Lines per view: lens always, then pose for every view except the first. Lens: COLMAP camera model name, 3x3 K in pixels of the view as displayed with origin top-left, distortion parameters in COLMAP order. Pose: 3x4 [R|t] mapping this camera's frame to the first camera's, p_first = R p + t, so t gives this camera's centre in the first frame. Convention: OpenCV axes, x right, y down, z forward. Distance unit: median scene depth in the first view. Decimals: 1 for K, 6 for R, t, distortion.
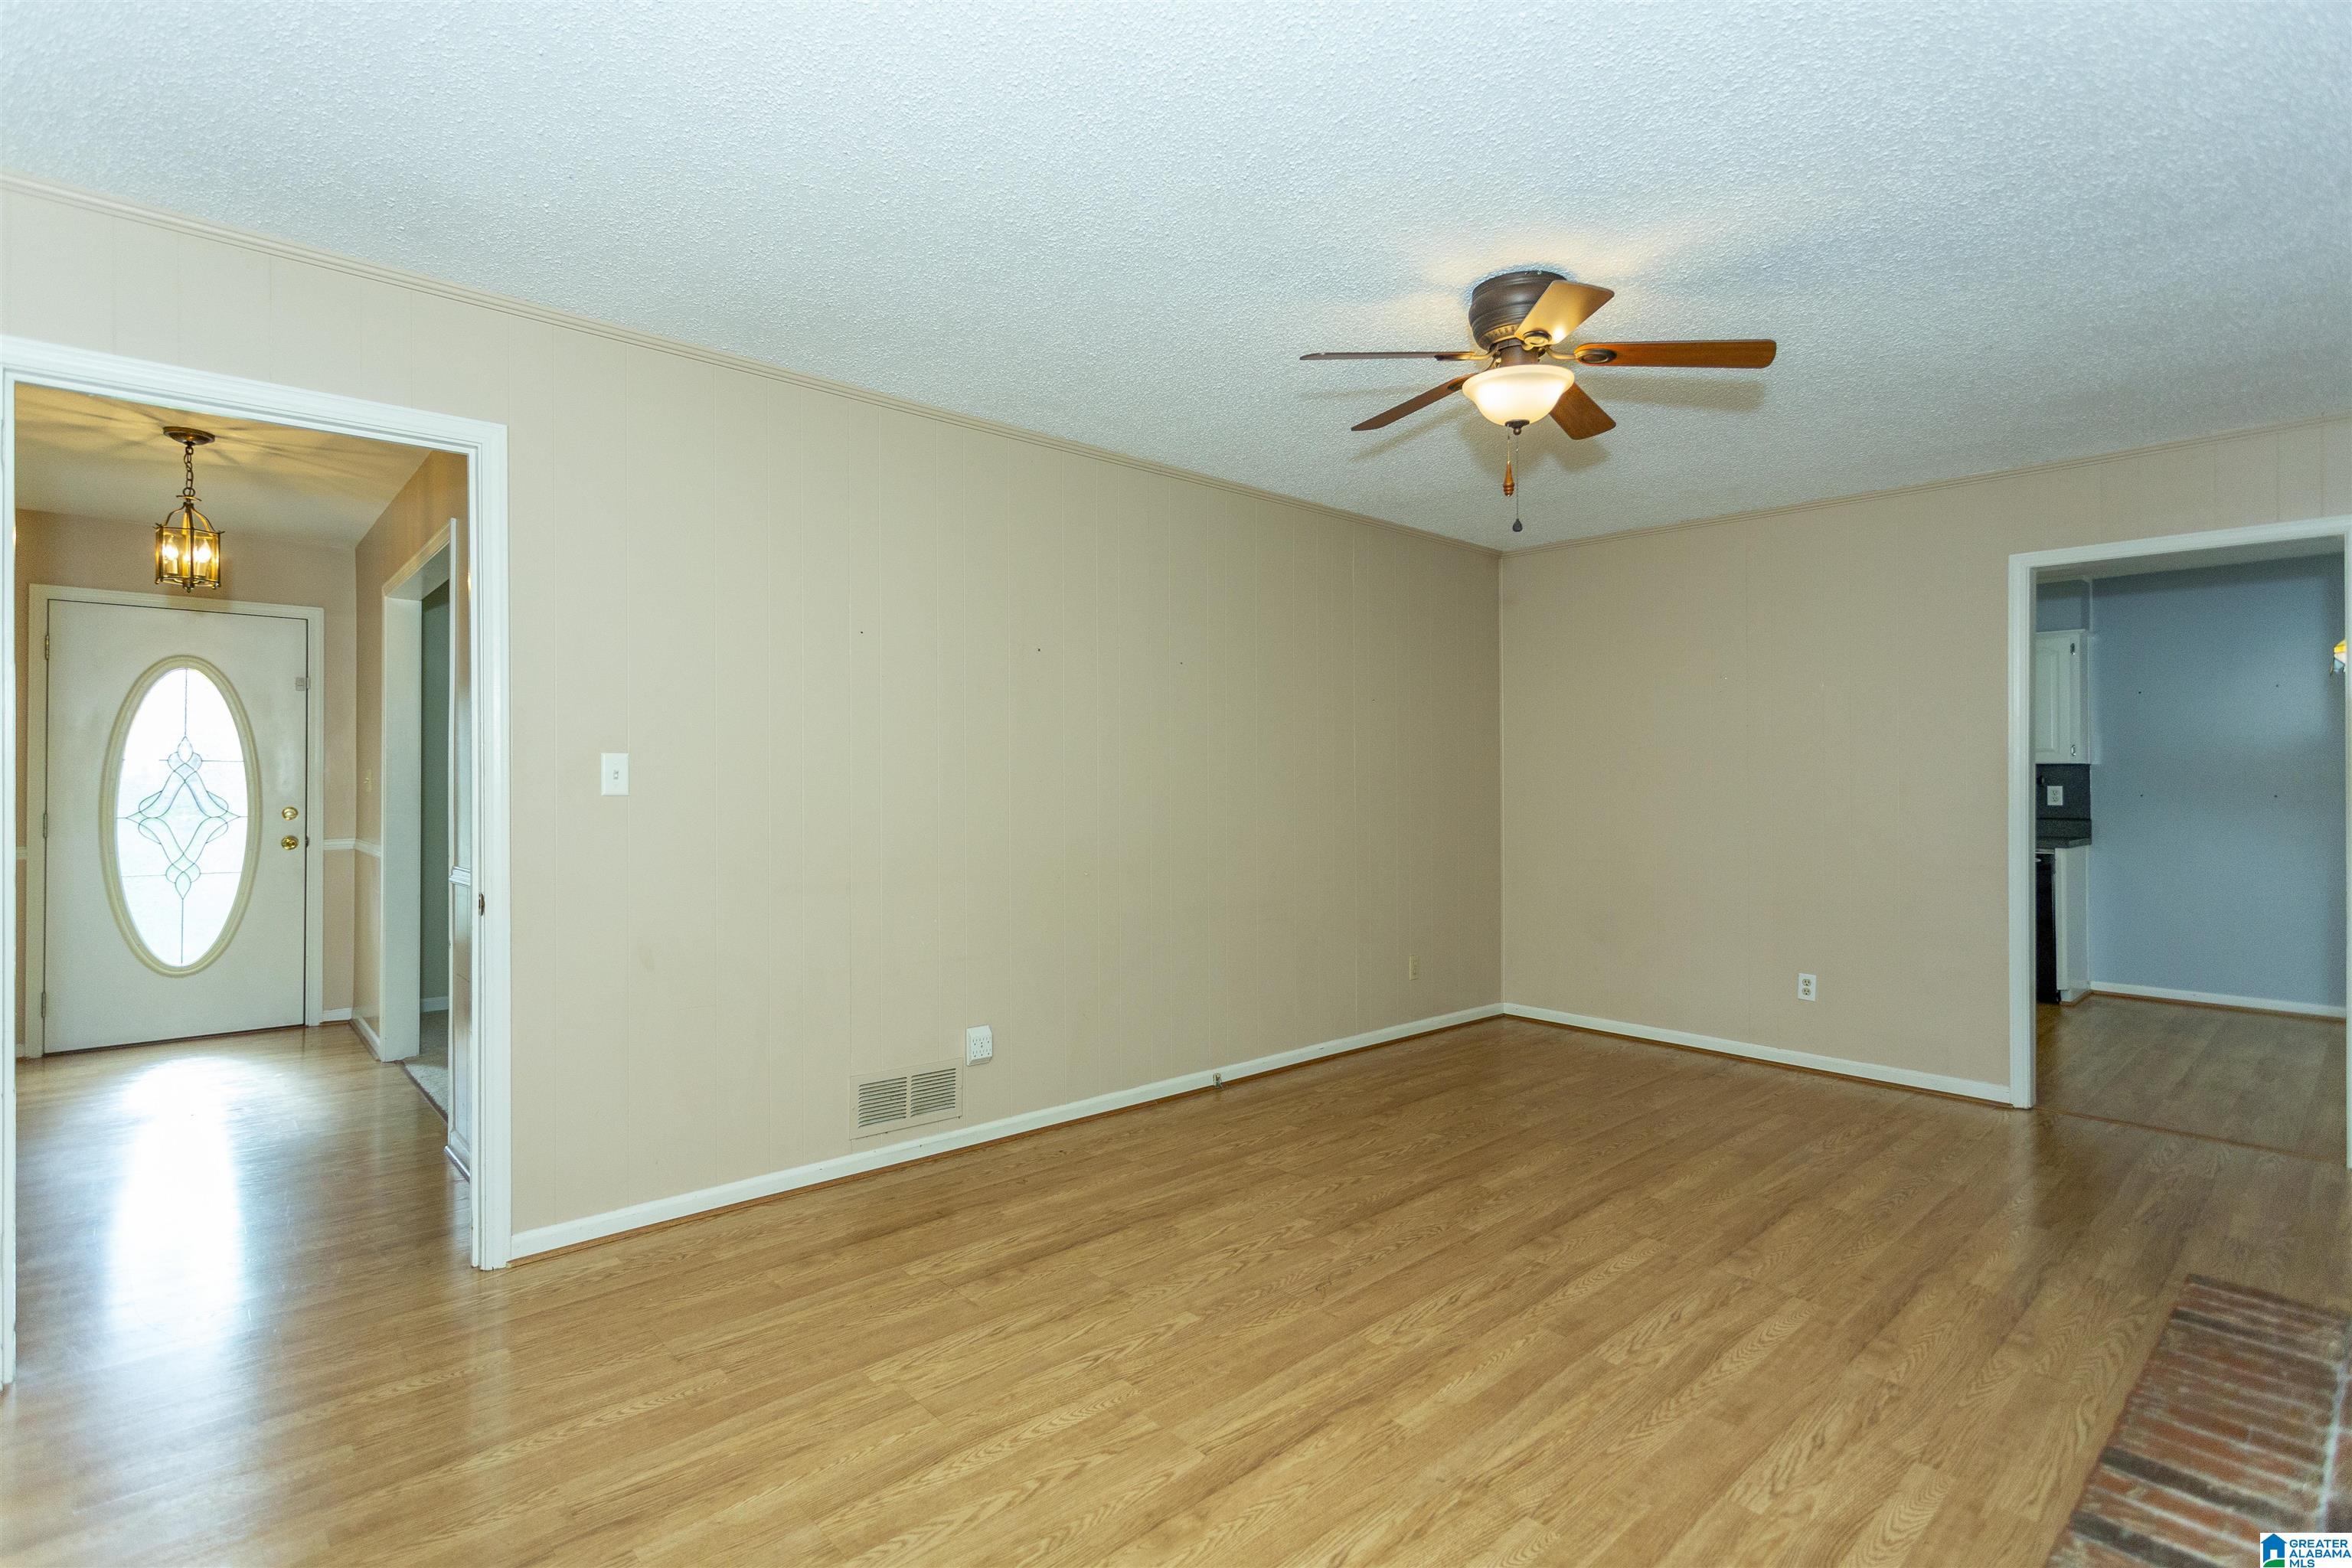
lens RADIAL K [[1103.0, 0, 1187.4], [0, 1103.0, 774.2], [0, 0, 1]] dist [0.000826, 0.000691]
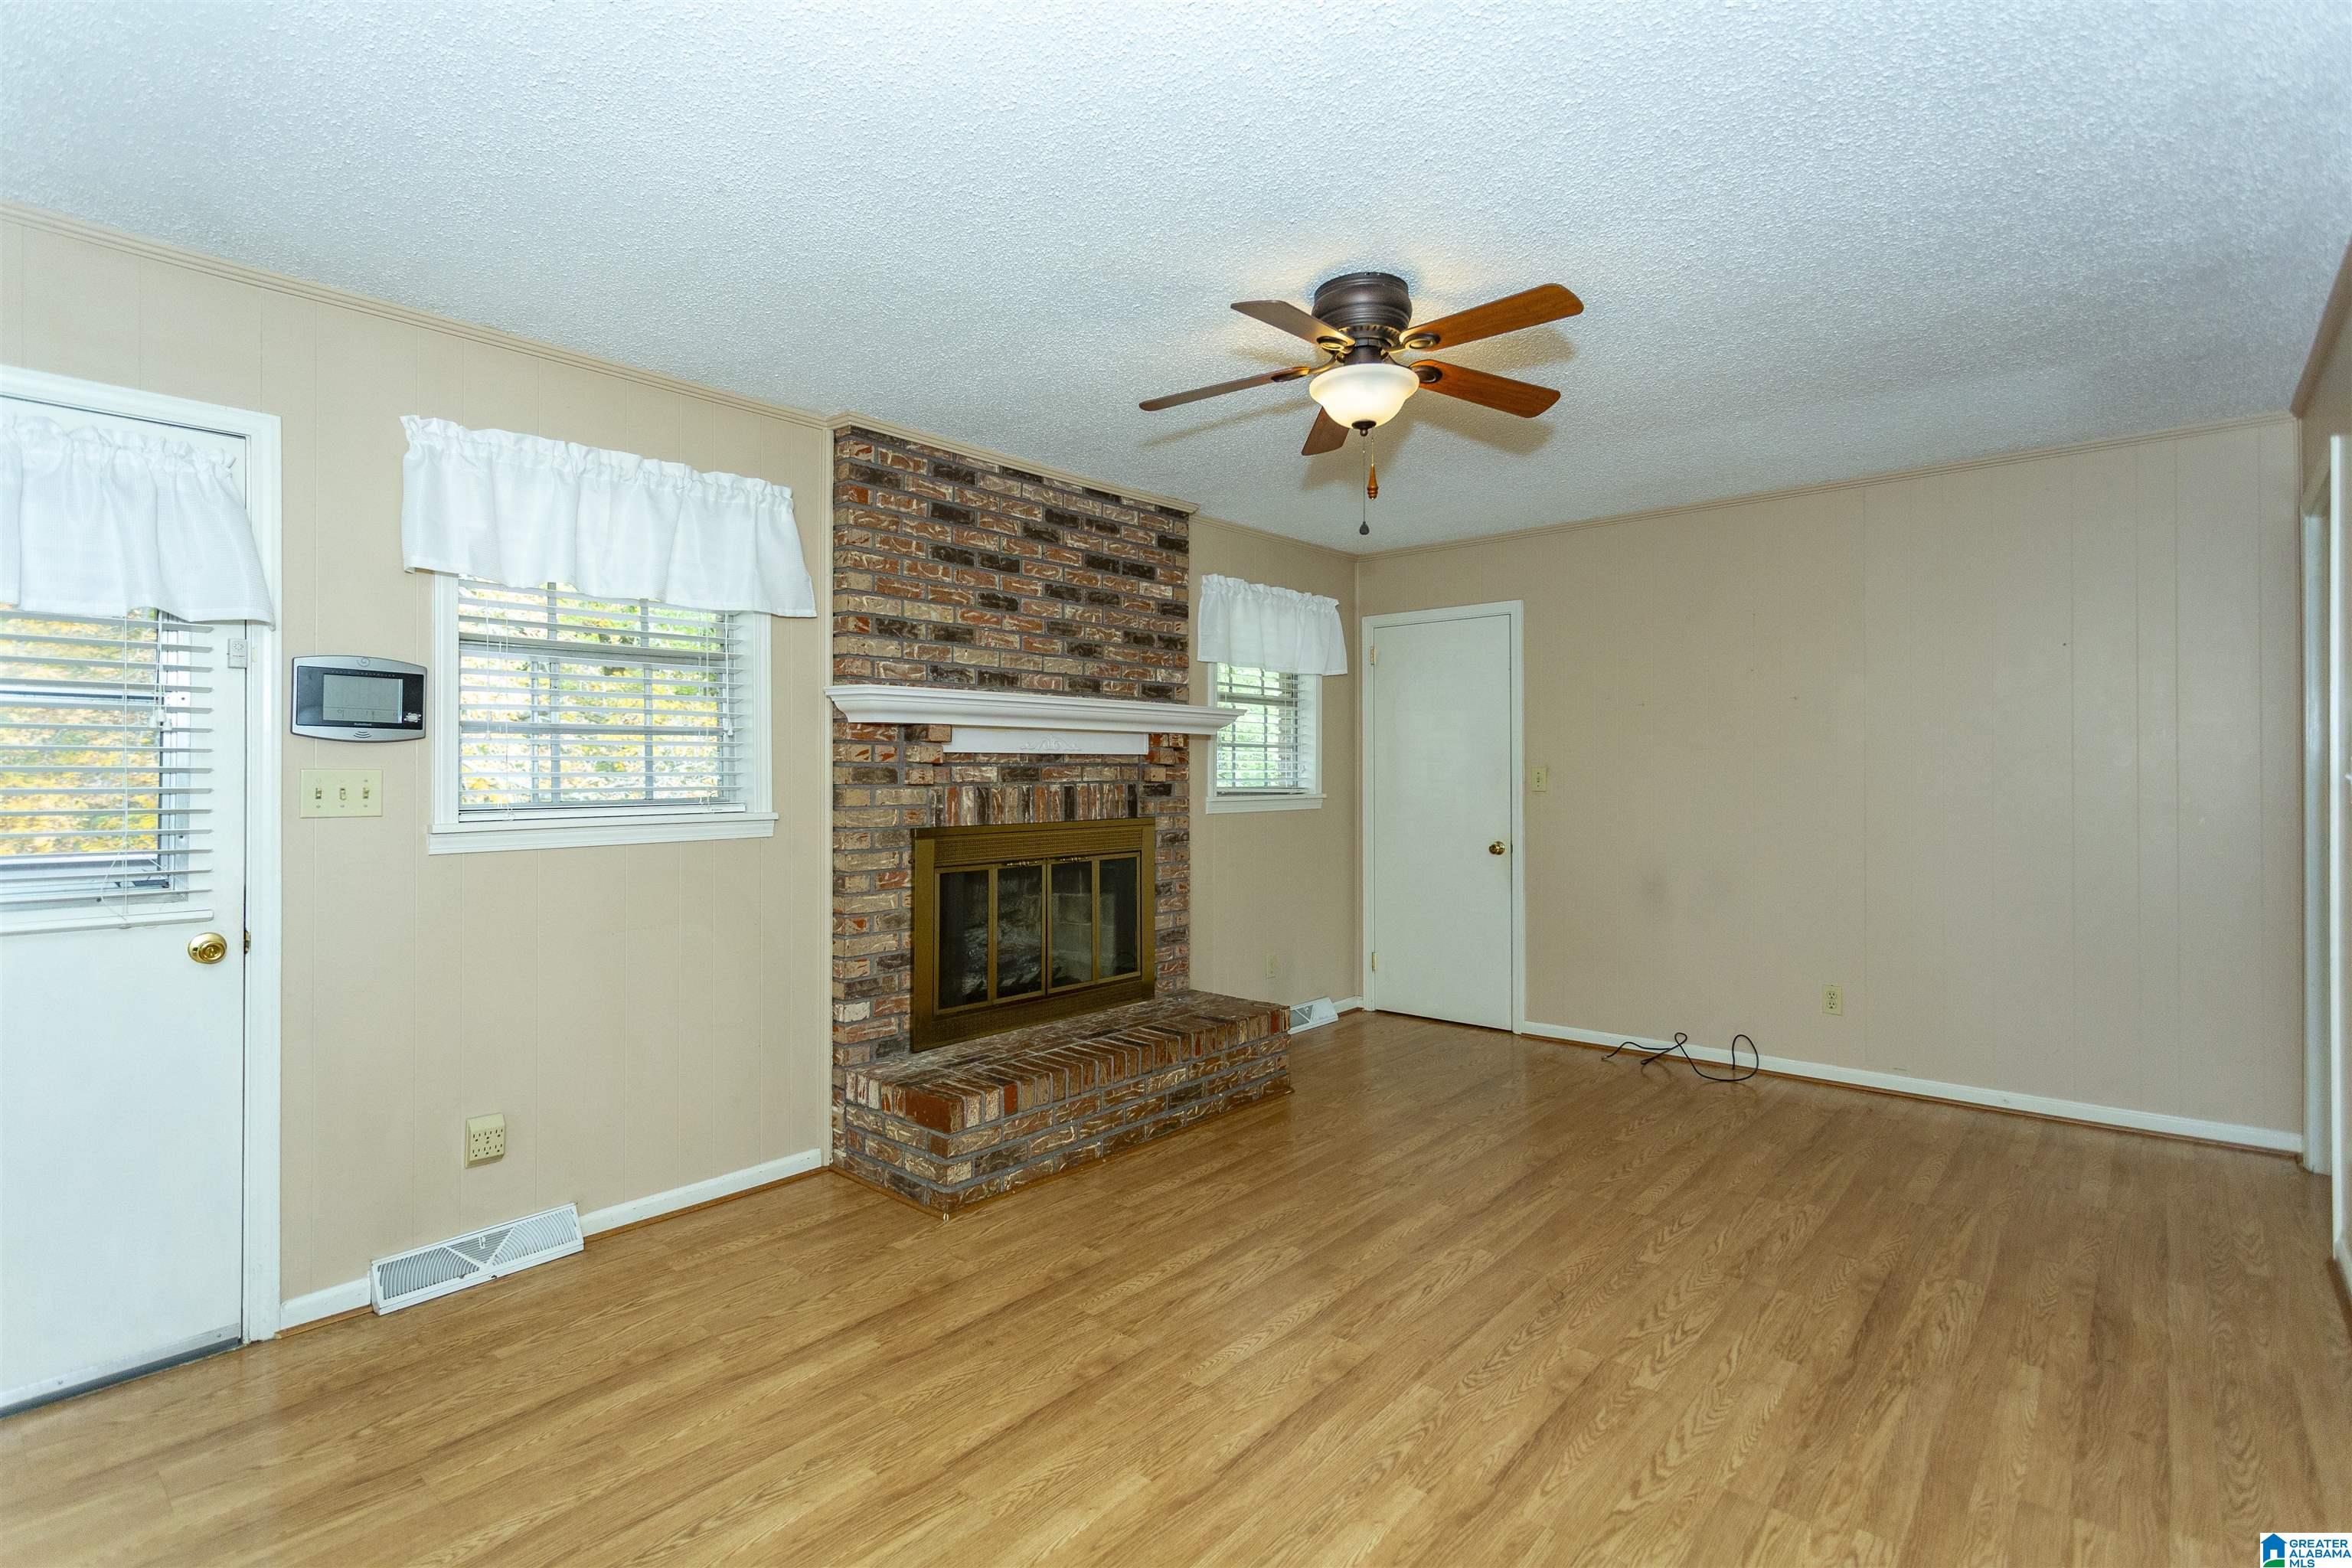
lens RADIAL K [[1127.5, 0, 1160.2], [0, 1127.5, 772.5], [0, 0, 1]] dist [-0.001740, 0.000144]
pose [[-0.994900, 0.002527, -0.100831, 0.544615], [0.002639, 0.999996, -0.000986, -0.008304], [0.100828, -0.001247, -0.994903, 1.851716]]
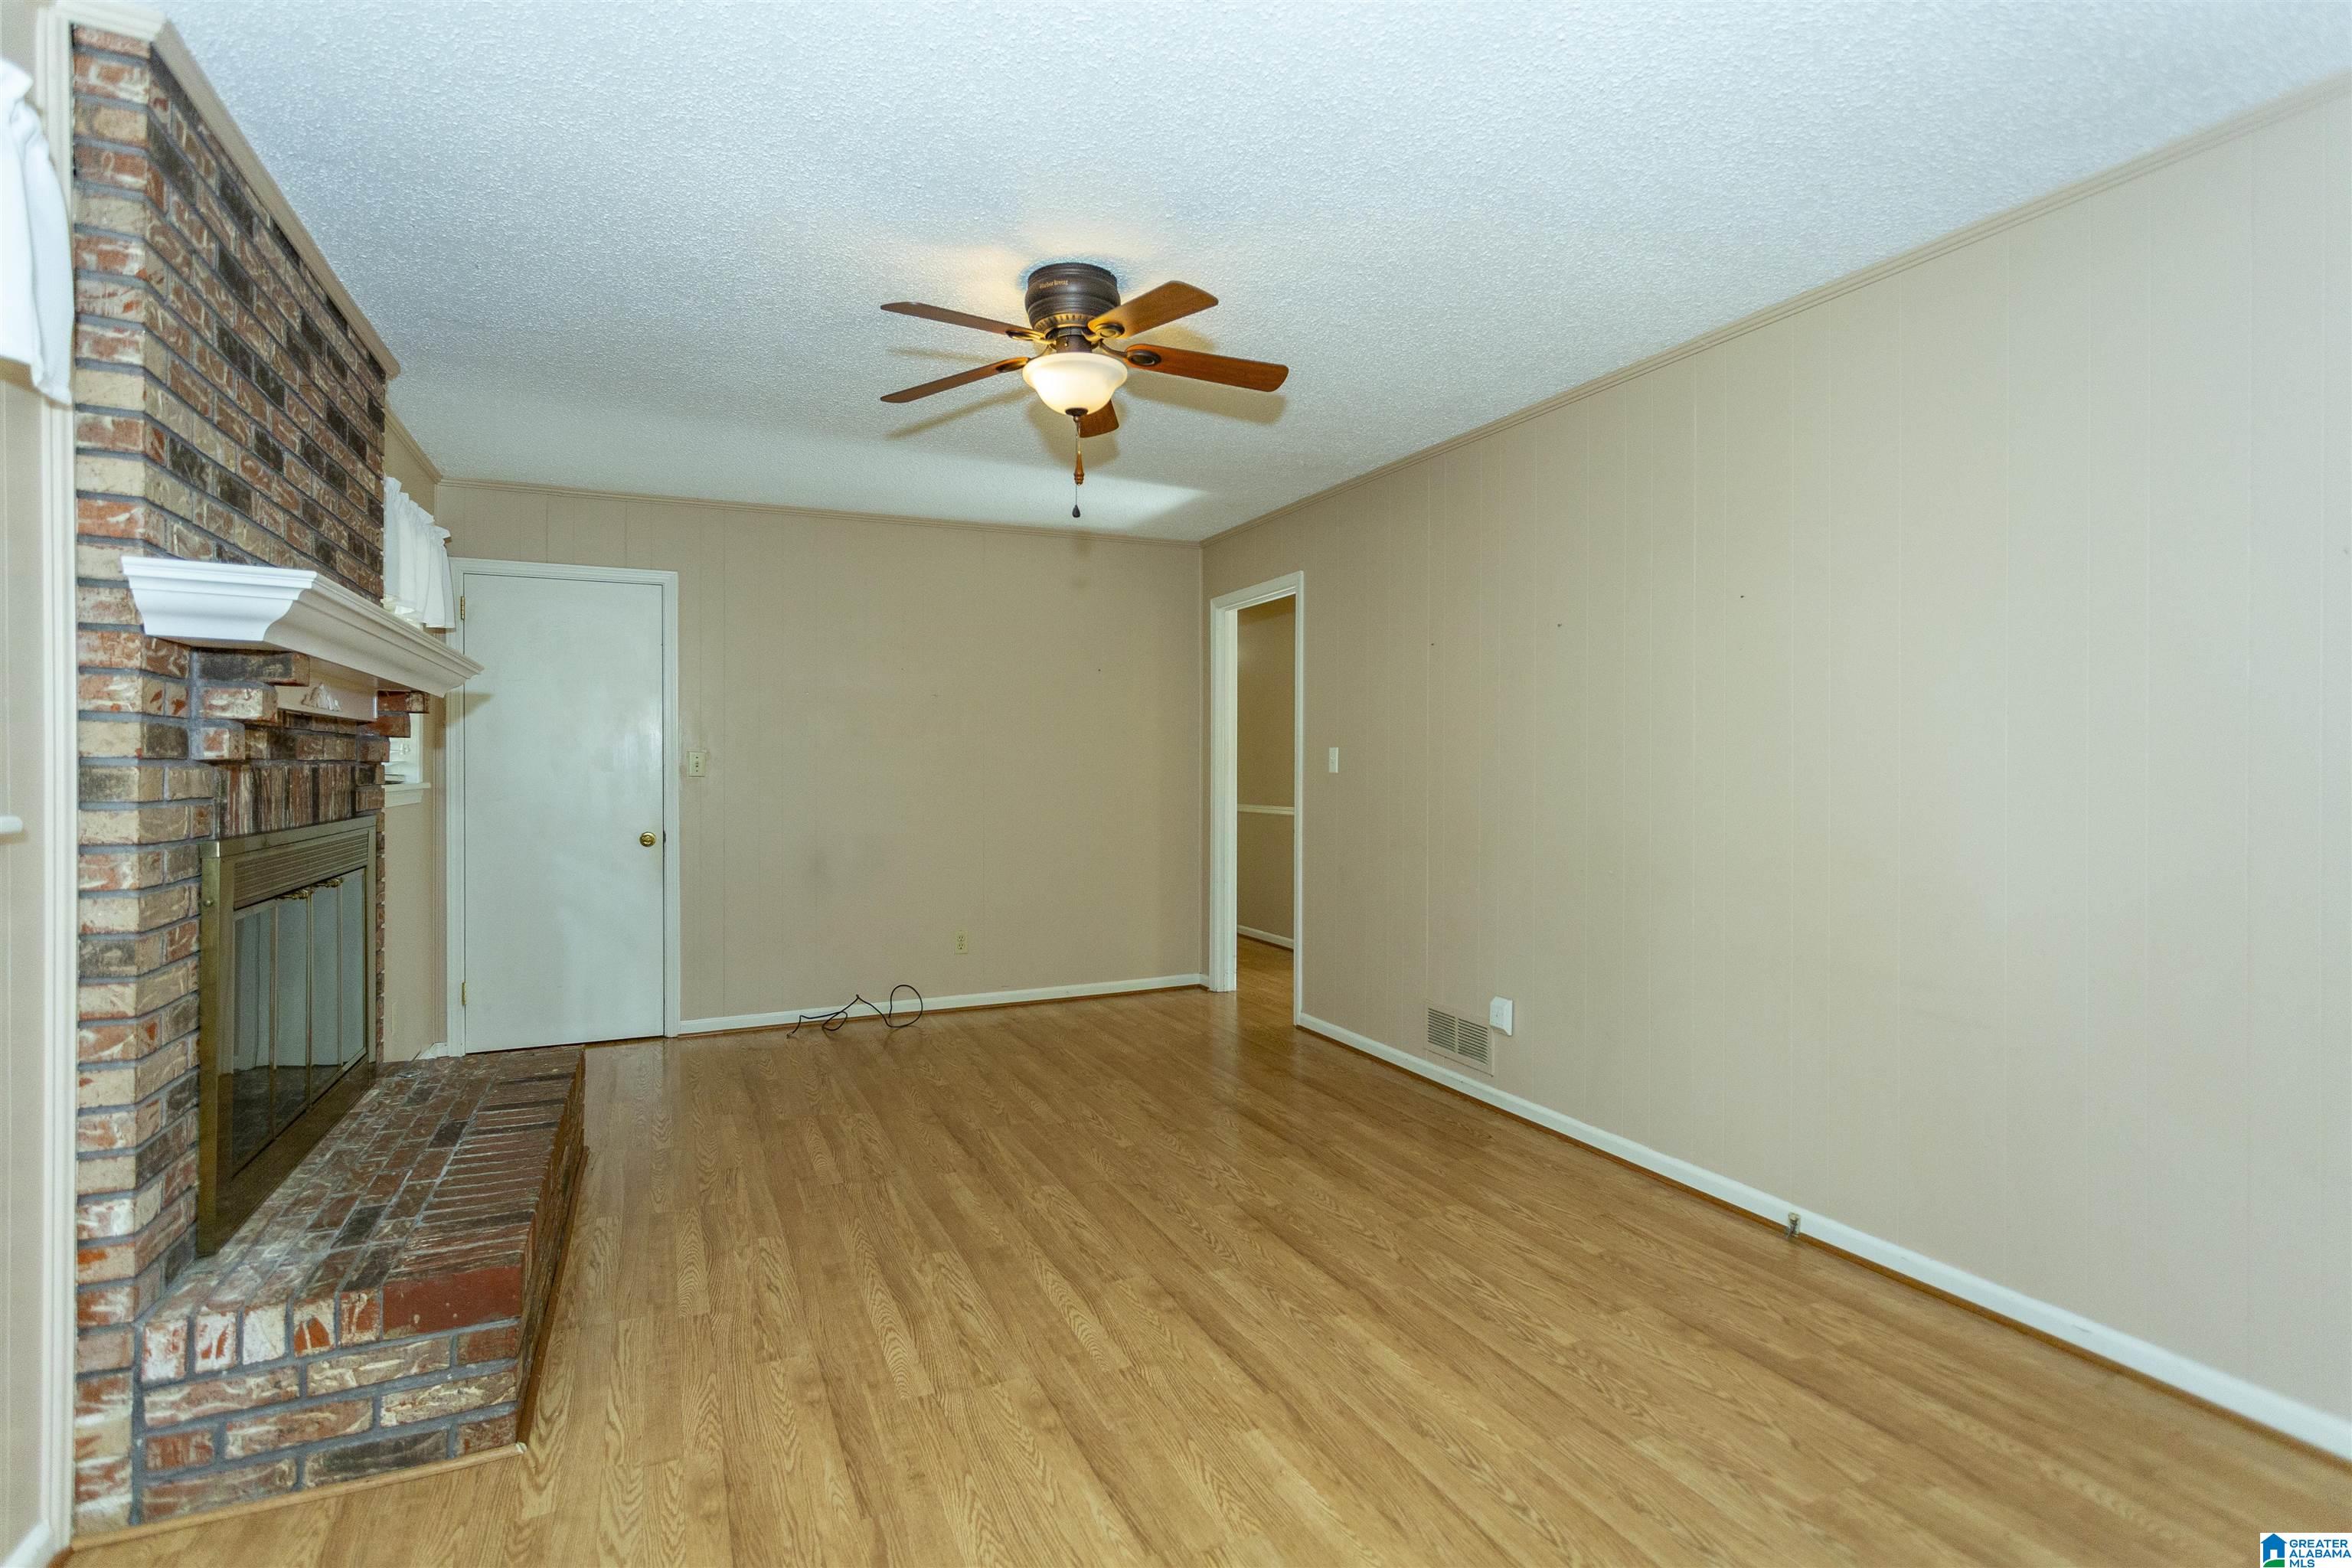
lens RADIAL K [[1123.7, 0, 1168.0], [0, 1123.7, 779.9], [0, 0, 1]] dist [0.001237, 0.000008]
pose [[-0.303825, 0.011521, -0.952658, 1.185899], [0.002769, 0.999933, 0.011209, 0.009865], [0.952724, 0.000768, -0.303837, 1.308402]]
